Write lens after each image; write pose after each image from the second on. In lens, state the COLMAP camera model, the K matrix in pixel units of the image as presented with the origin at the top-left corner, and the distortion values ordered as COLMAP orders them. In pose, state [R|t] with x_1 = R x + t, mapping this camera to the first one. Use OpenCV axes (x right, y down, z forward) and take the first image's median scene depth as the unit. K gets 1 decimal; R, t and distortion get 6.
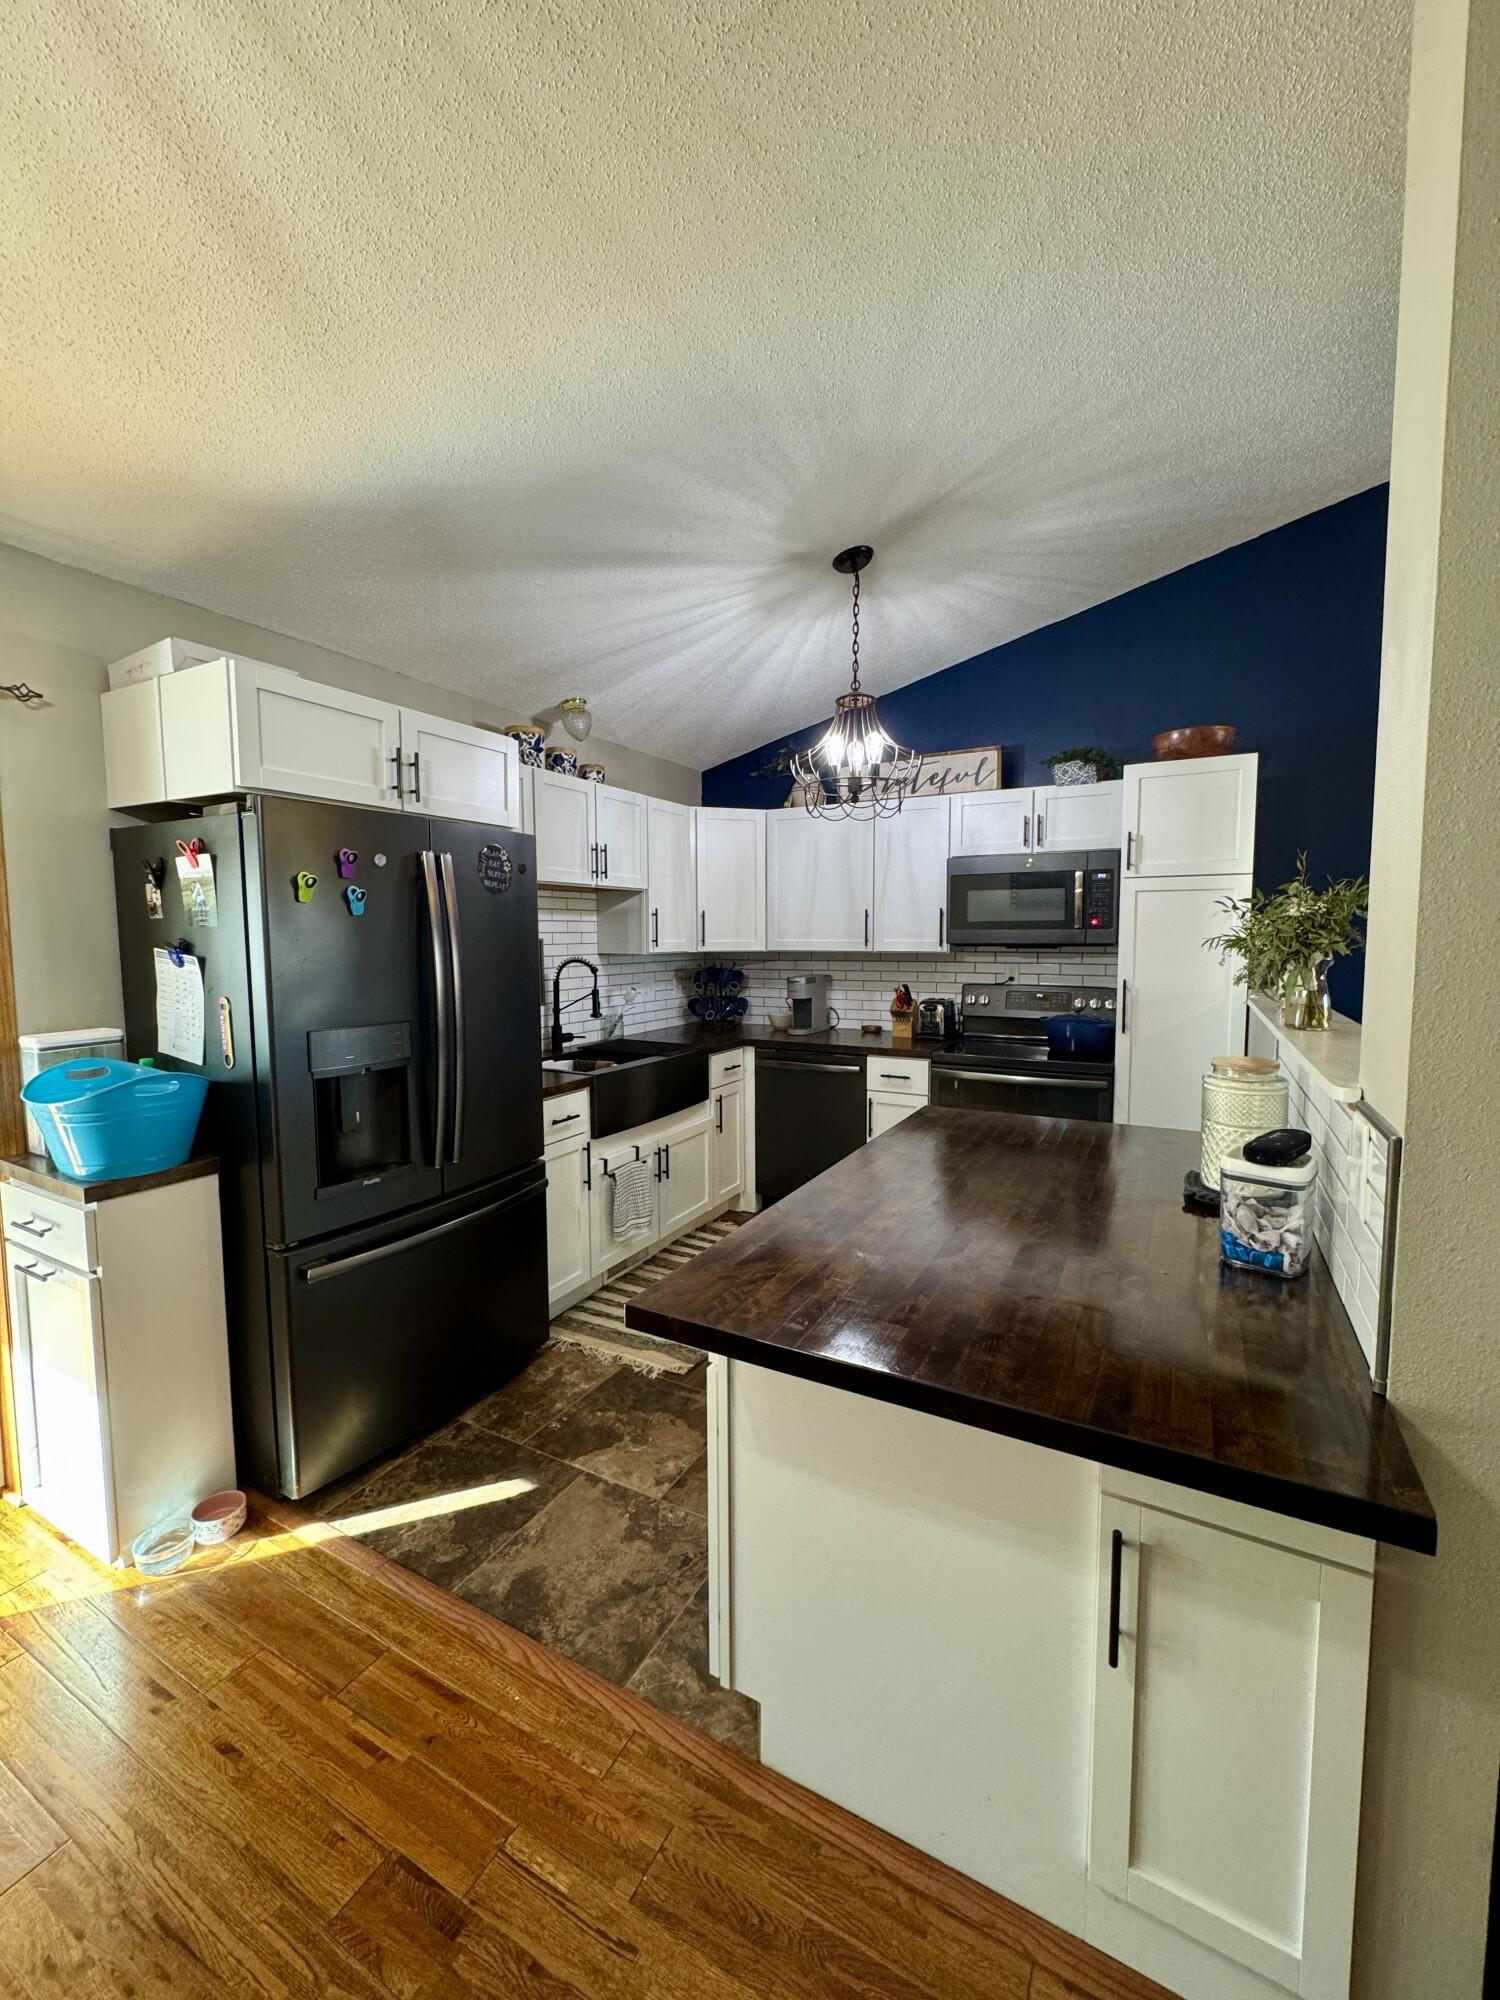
lens RADIAL K [[800.6, 0, 755.0], [0, 800.6, 997.0], [0, 0, 1]] dist [-0.001406, 0.000140]
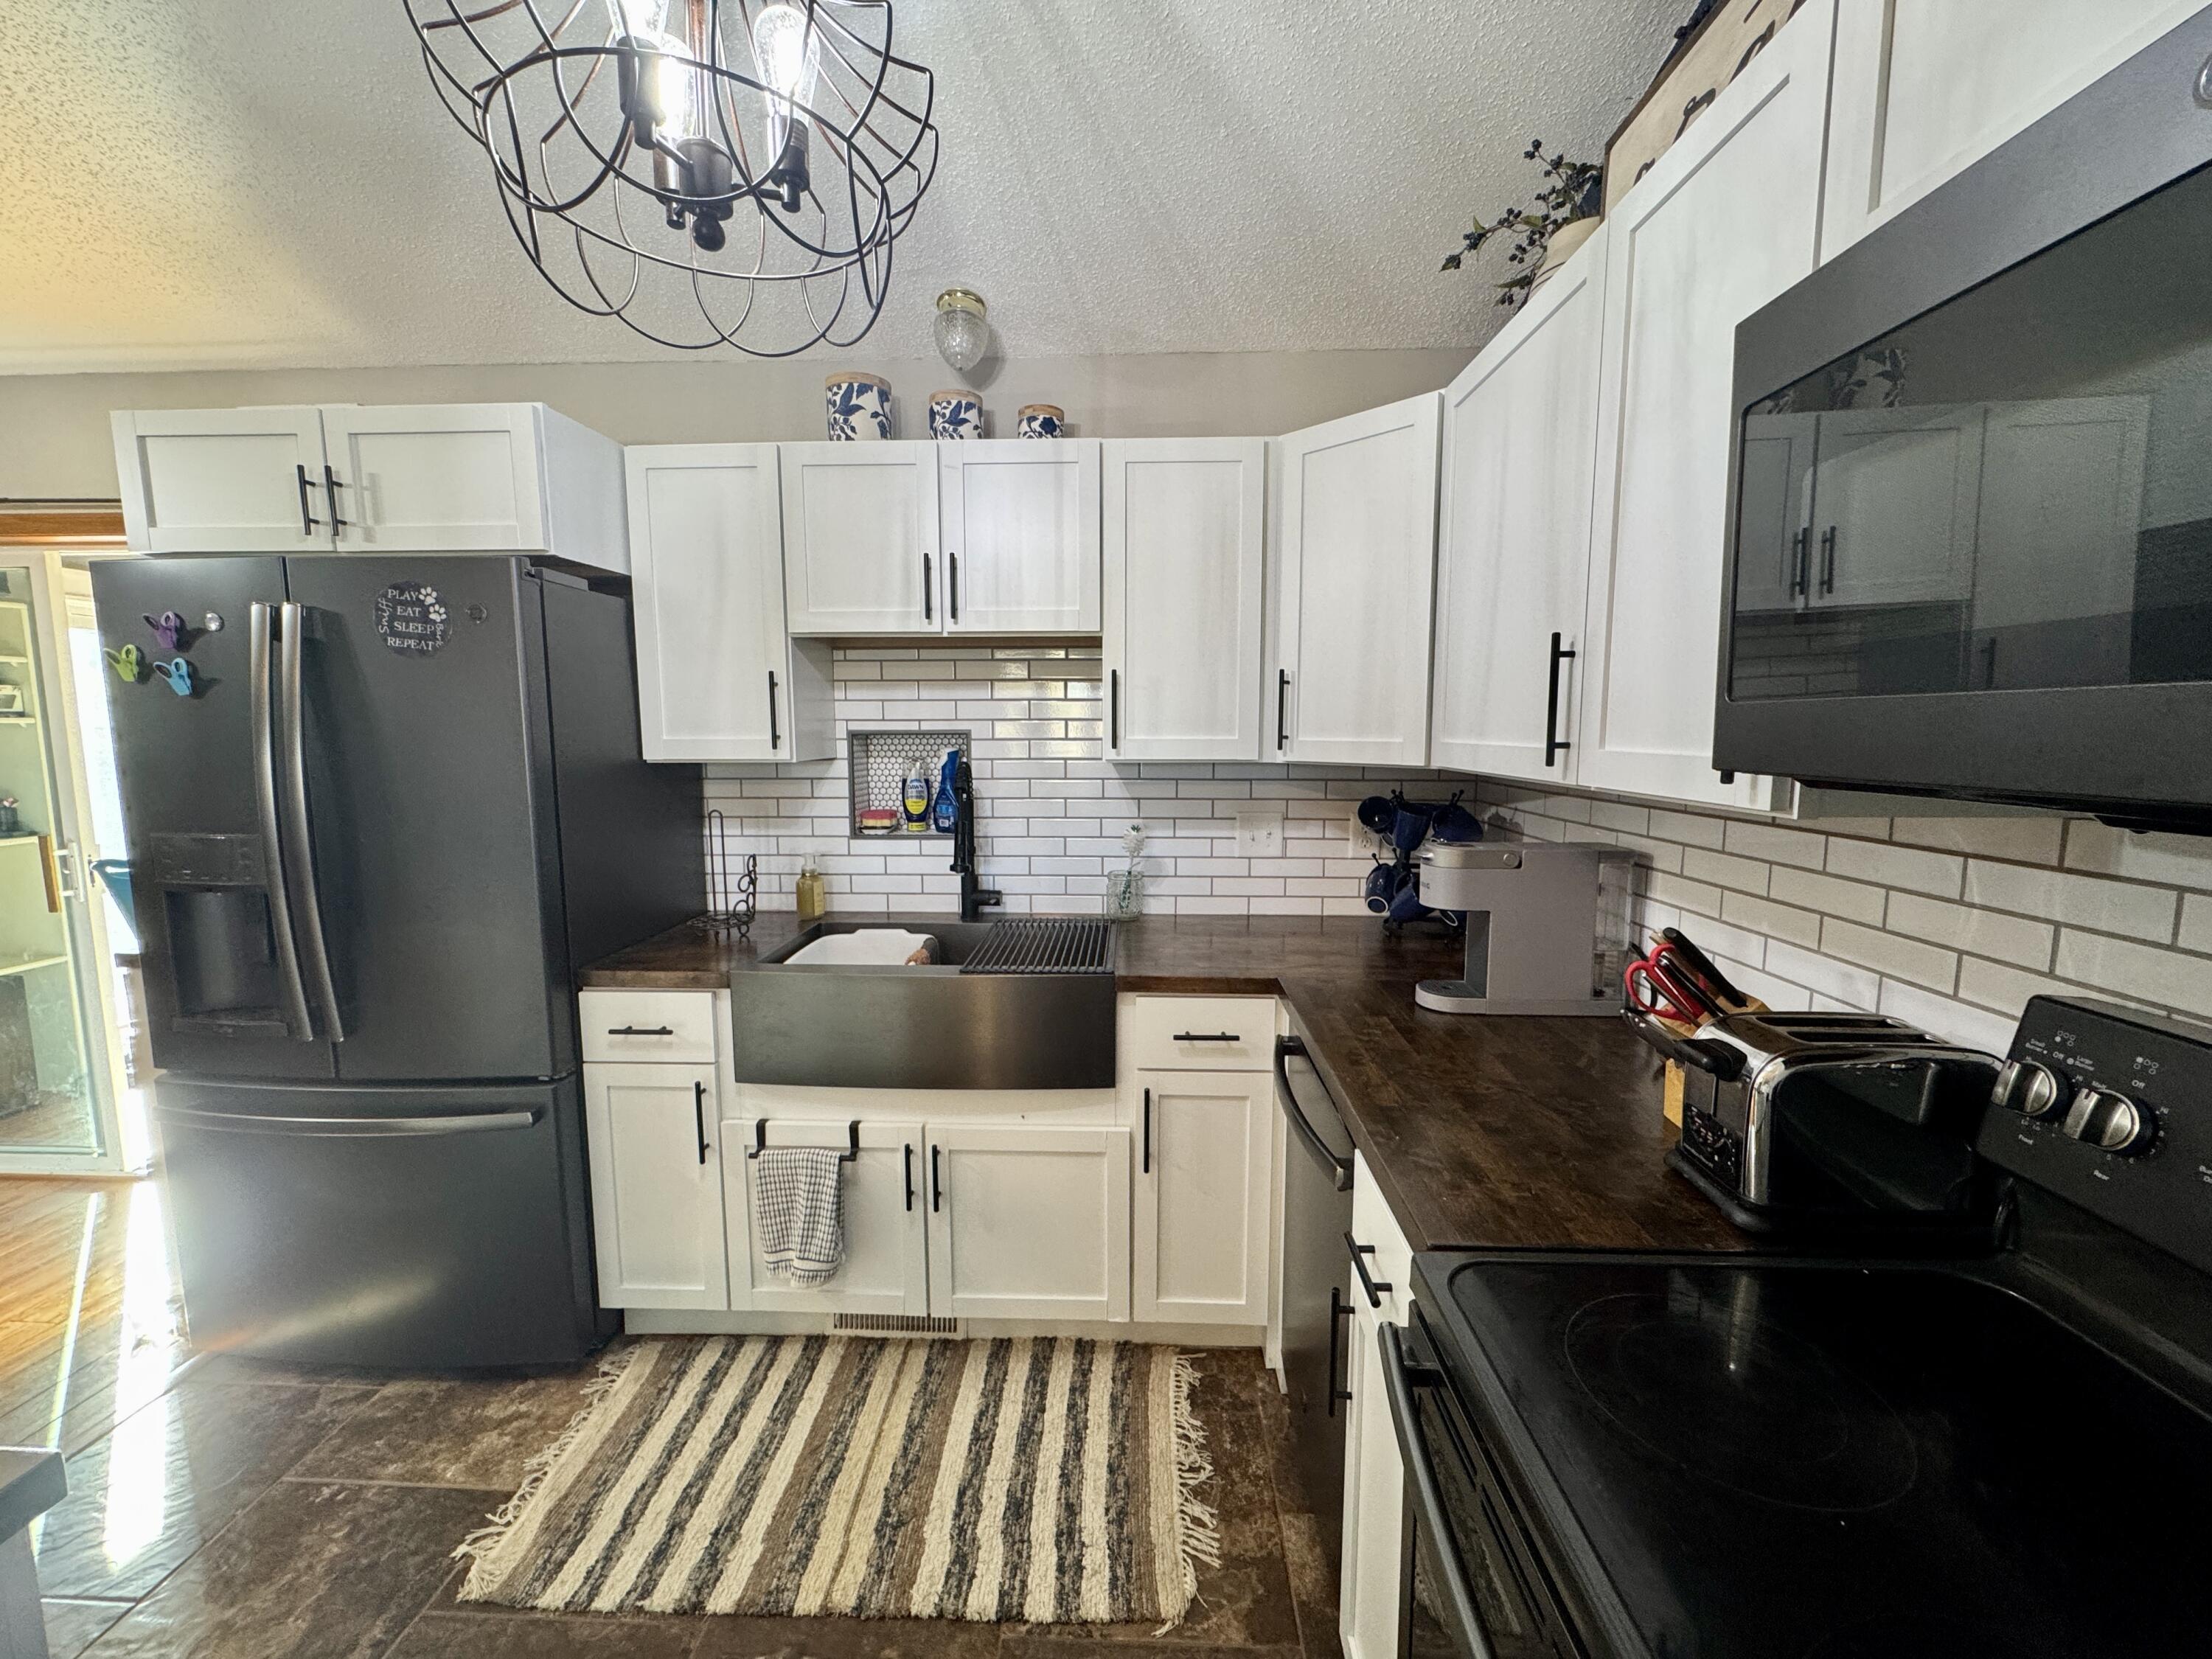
lens RADIAL K [[885.5, 0, 1096.0], [0, 885.5, 823.4], [0, 0, 1]] dist [-0.001406, 0.000140]
pose [[0.436449, 0.102716, -0.893846, 0.420243], [-0.074027, 0.994193, 0.078101, -0.067658], [0.896678, 0.032081, 0.441519, 0.867145]]
